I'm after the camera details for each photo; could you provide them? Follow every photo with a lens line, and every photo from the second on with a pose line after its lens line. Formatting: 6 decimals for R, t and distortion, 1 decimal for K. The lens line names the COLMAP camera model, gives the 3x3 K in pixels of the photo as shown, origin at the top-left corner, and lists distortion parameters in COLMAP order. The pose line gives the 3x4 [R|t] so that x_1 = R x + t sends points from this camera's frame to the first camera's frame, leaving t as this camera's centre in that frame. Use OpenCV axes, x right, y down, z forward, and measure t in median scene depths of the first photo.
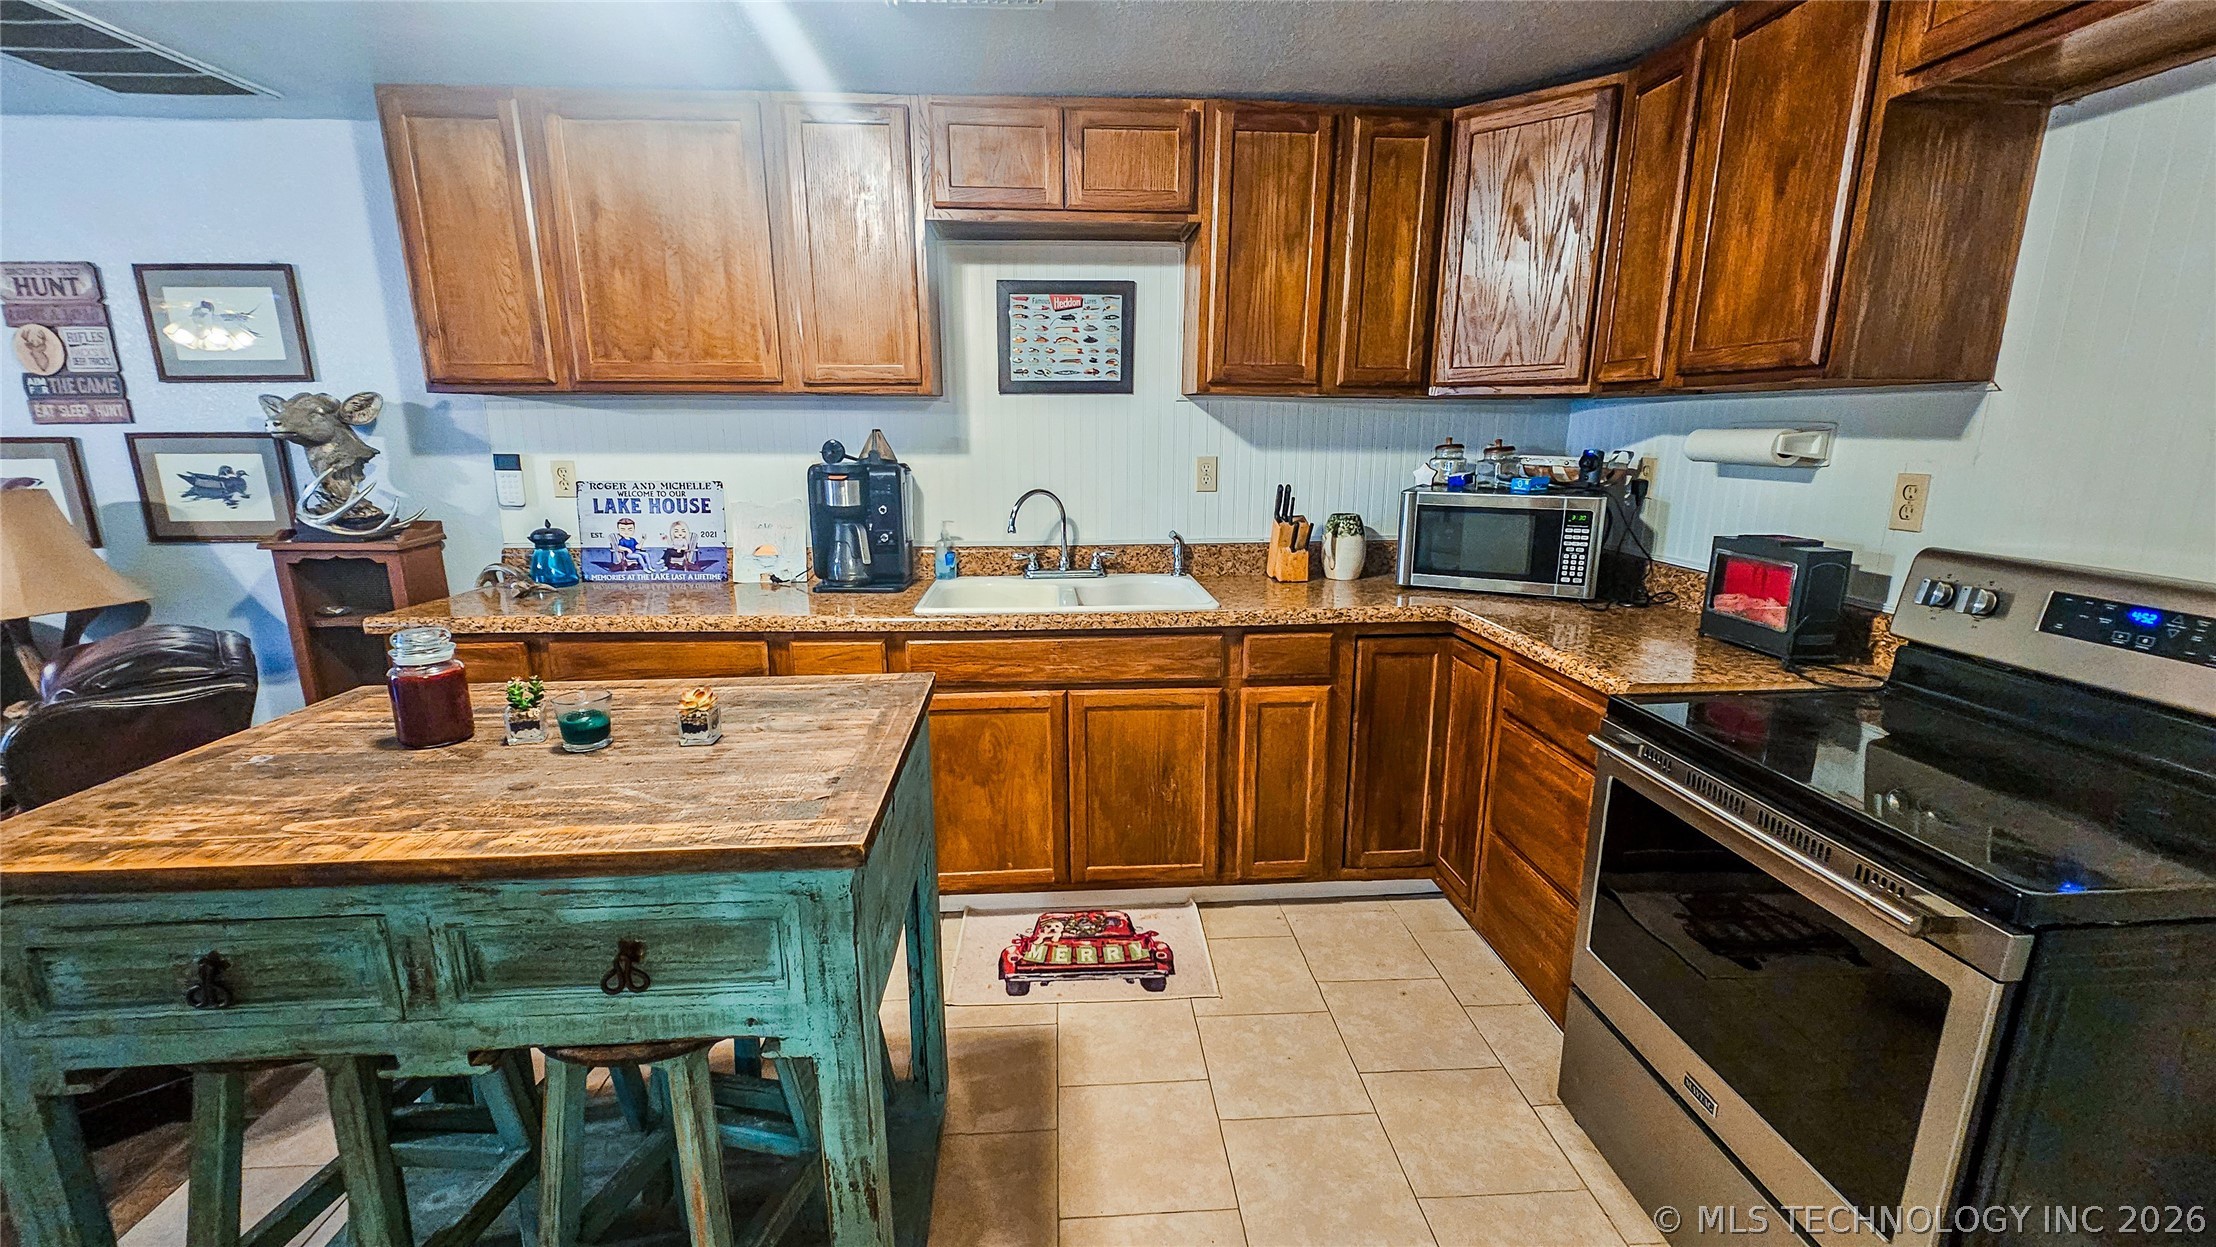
lens RADIAL K [[905.0, 0, 1108.9], [0, 905.0, 634.0], [0, 0, 1]] dist [-0.000831, 0.000020]
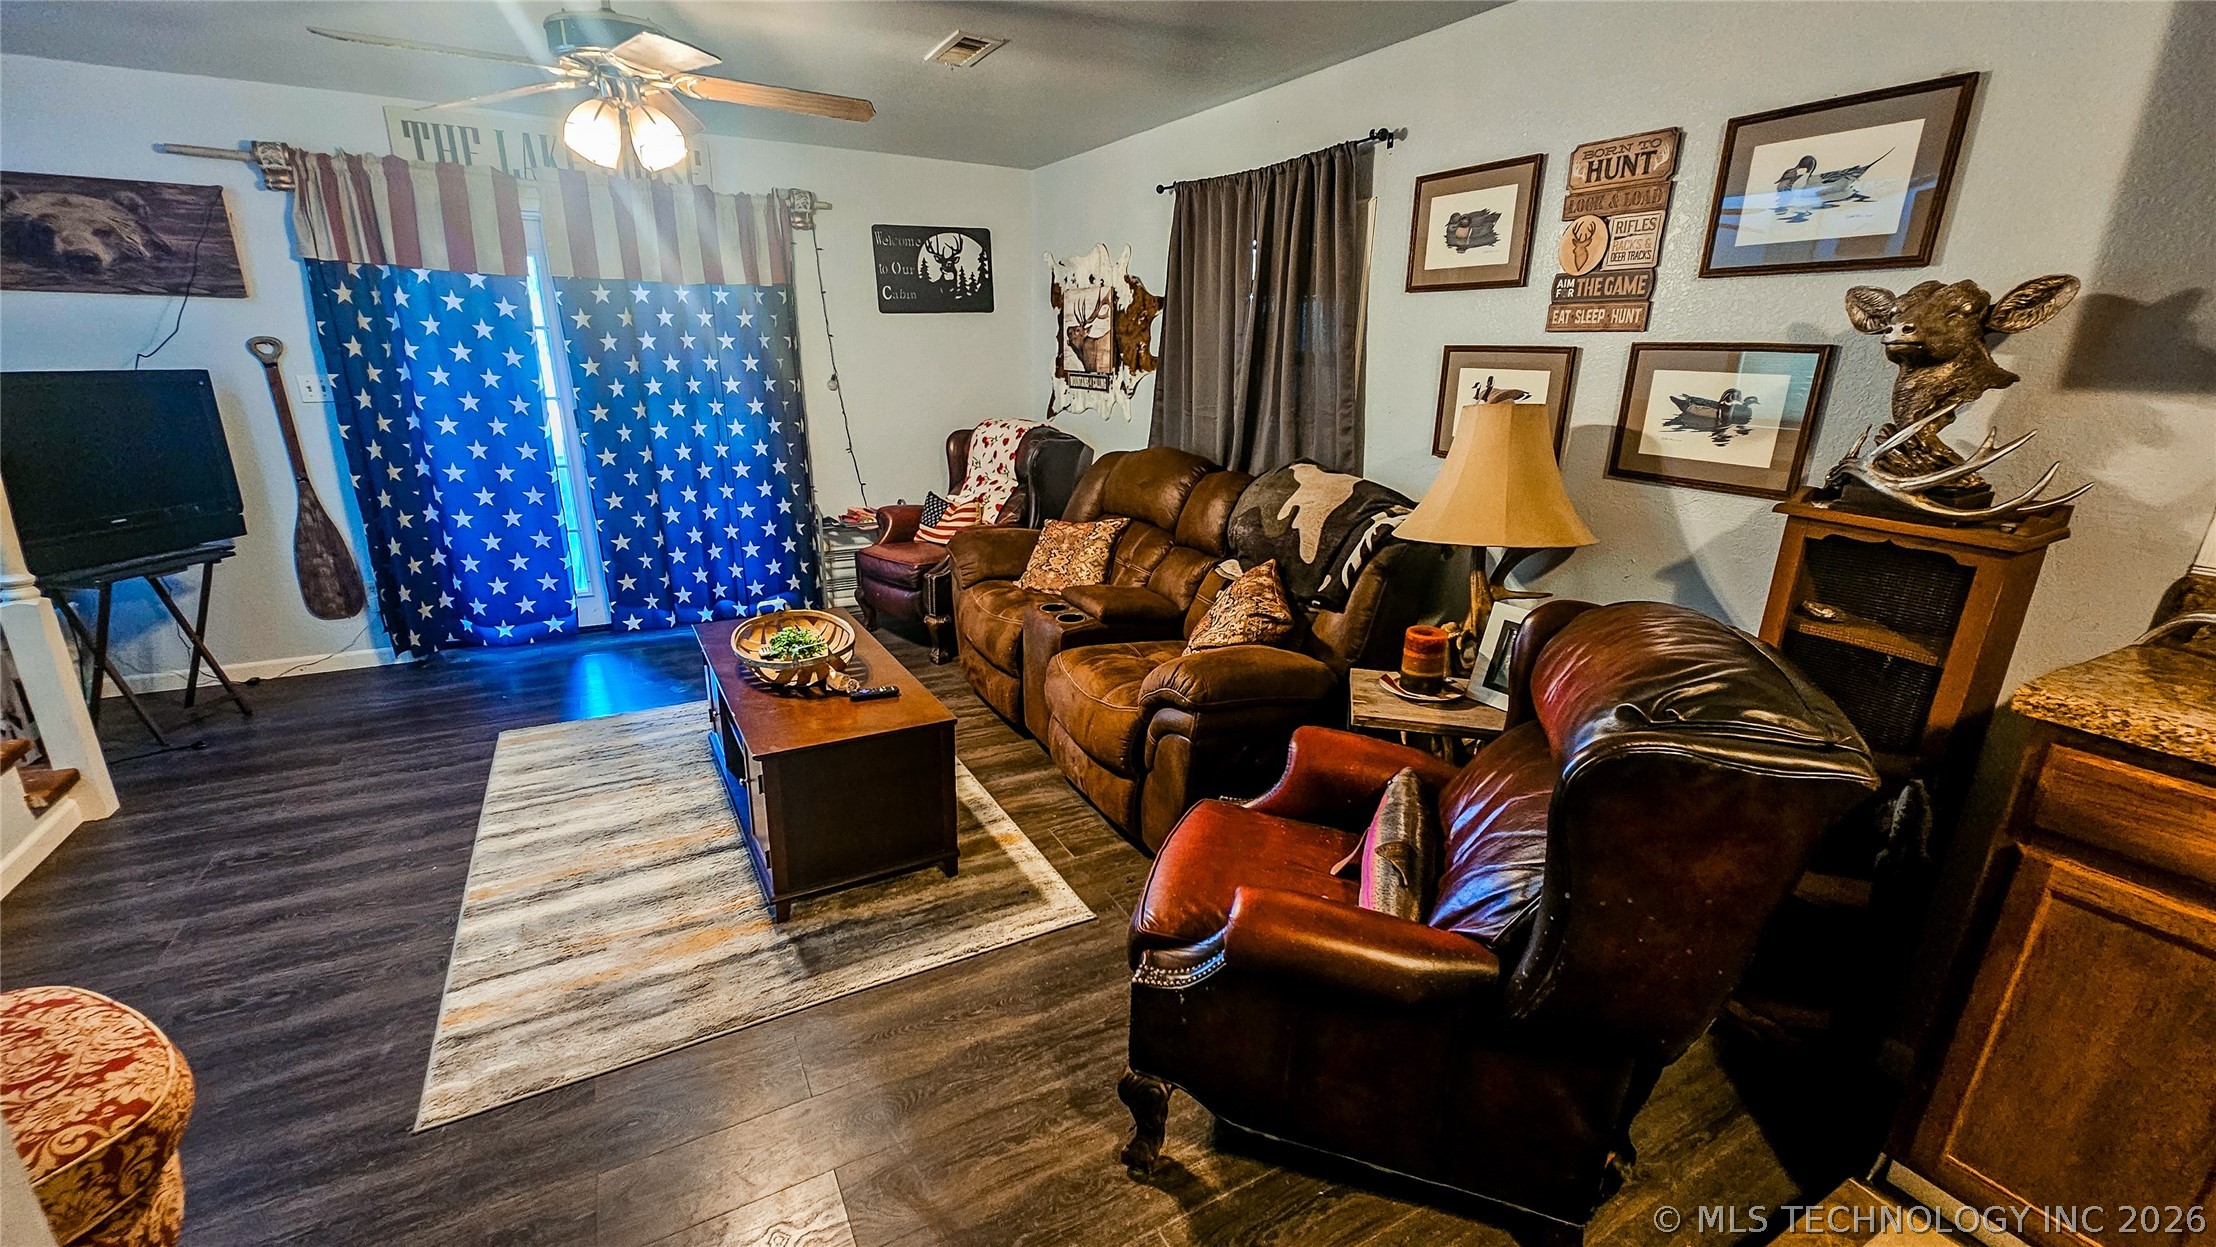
lens RADIAL K [[905.0, 0, 1108.3], [0, 905.0, 634.0], [0, 0, 1]] dist [-0.000831, 0.000020]
pose [[0.429376, 0.285414, -0.856840, -0.522914], [-0.223045, 0.952873, 0.205631, -0.031293], [0.875150, 0.102821, 0.472801, 0.216970]]
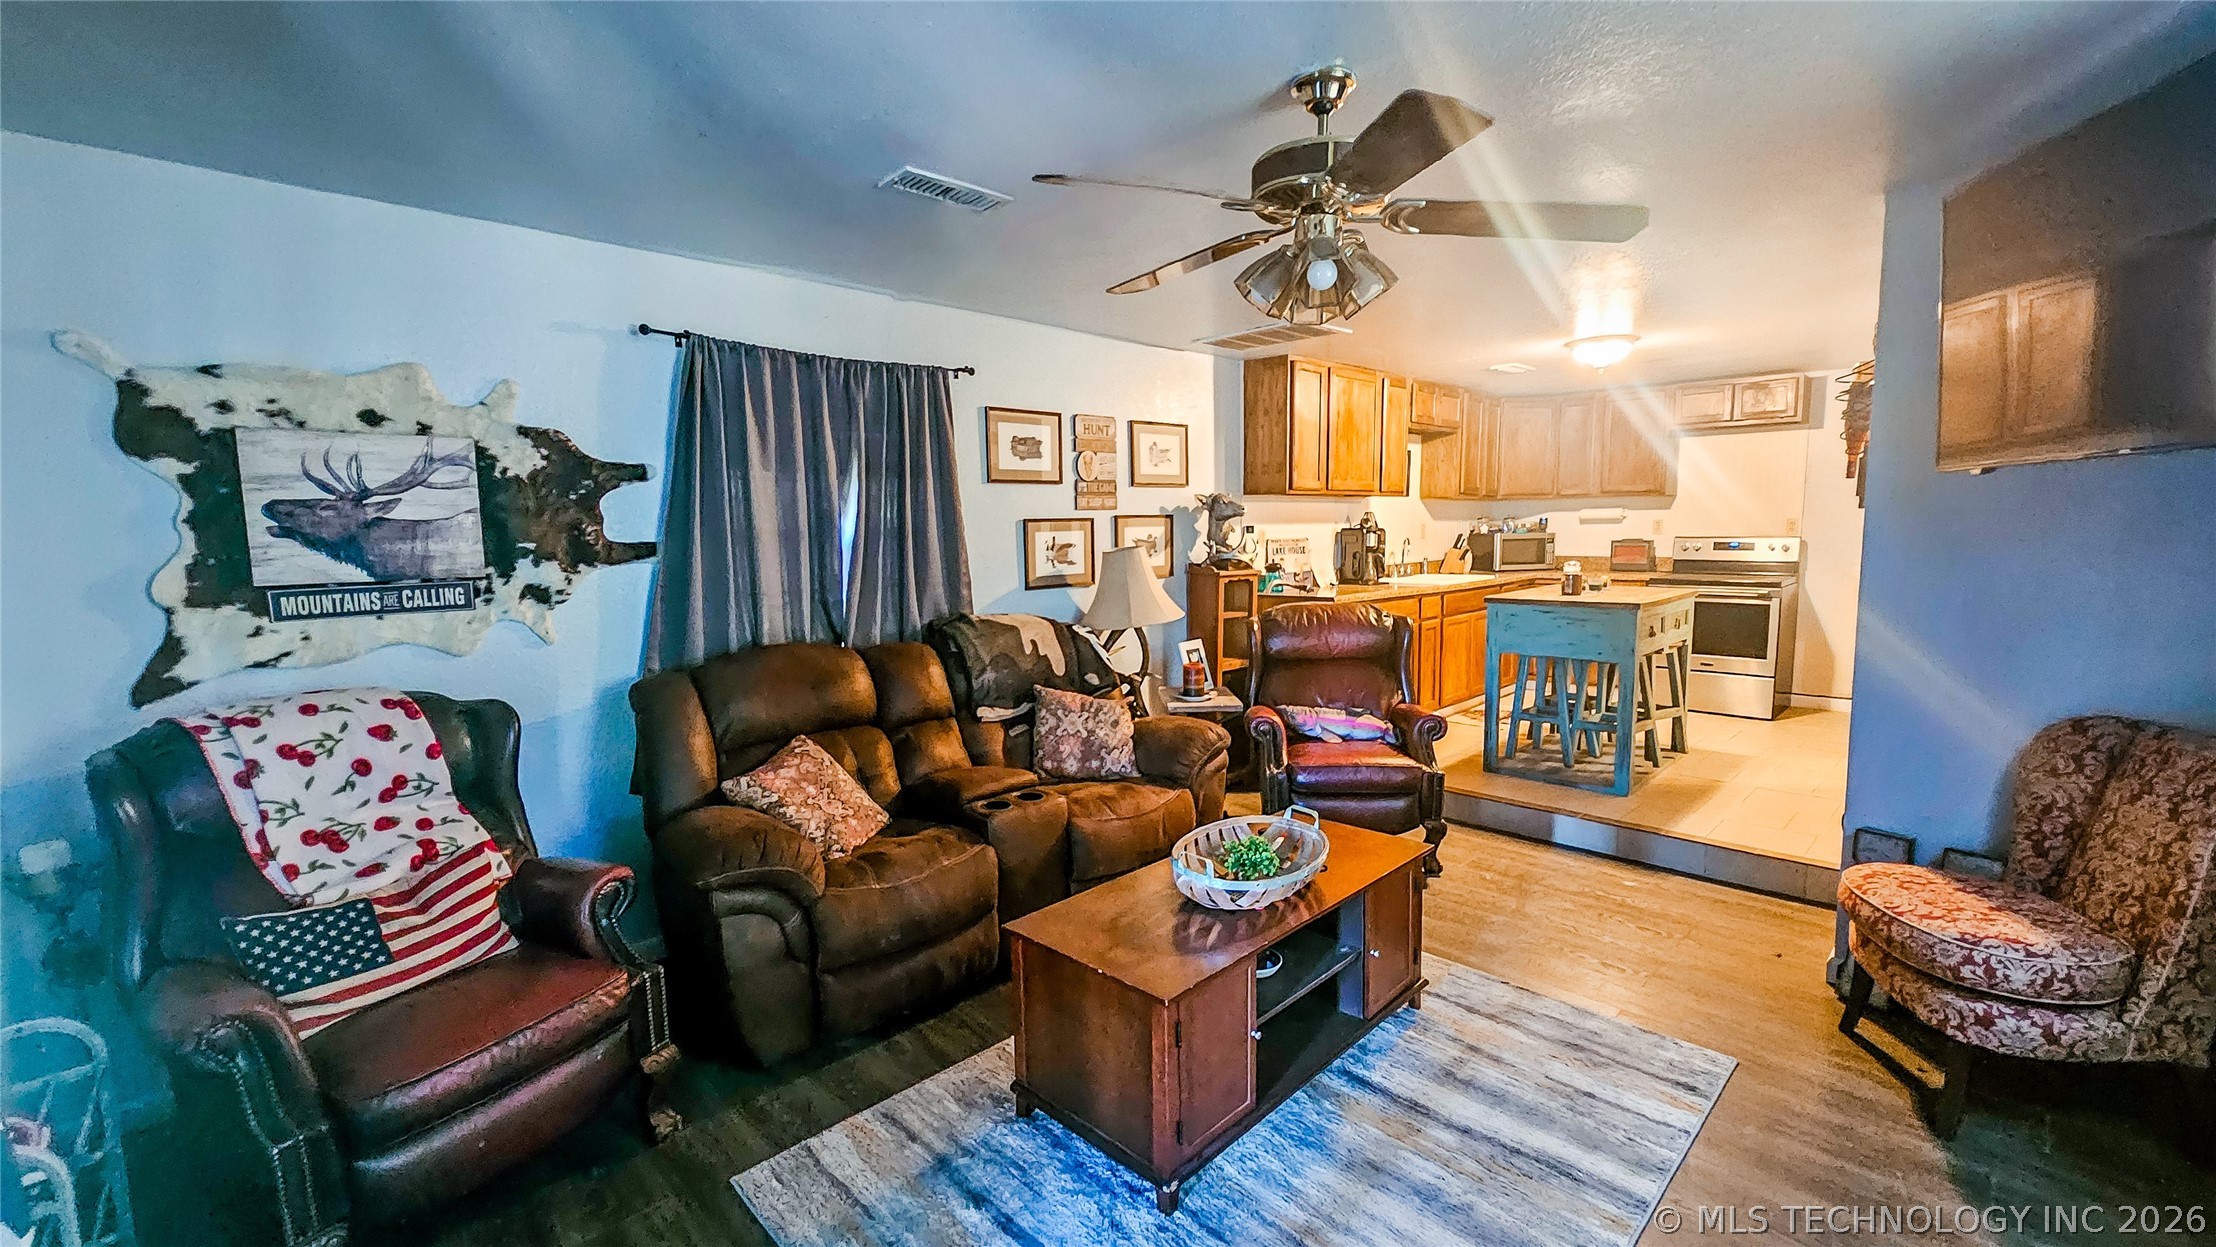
lens RADIAL K [[905.0, 0, 1114.6], [0, 905.0, 632.4], [0, 0, 1]] dist [-0.000831, 0.000020]
pose [[0.755669, -0.089646, 0.648790, -2.279429], [0.163128, 0.985133, -0.053881, 0.084626], [-0.634314, 0.146552, 0.759057, -0.247394]]
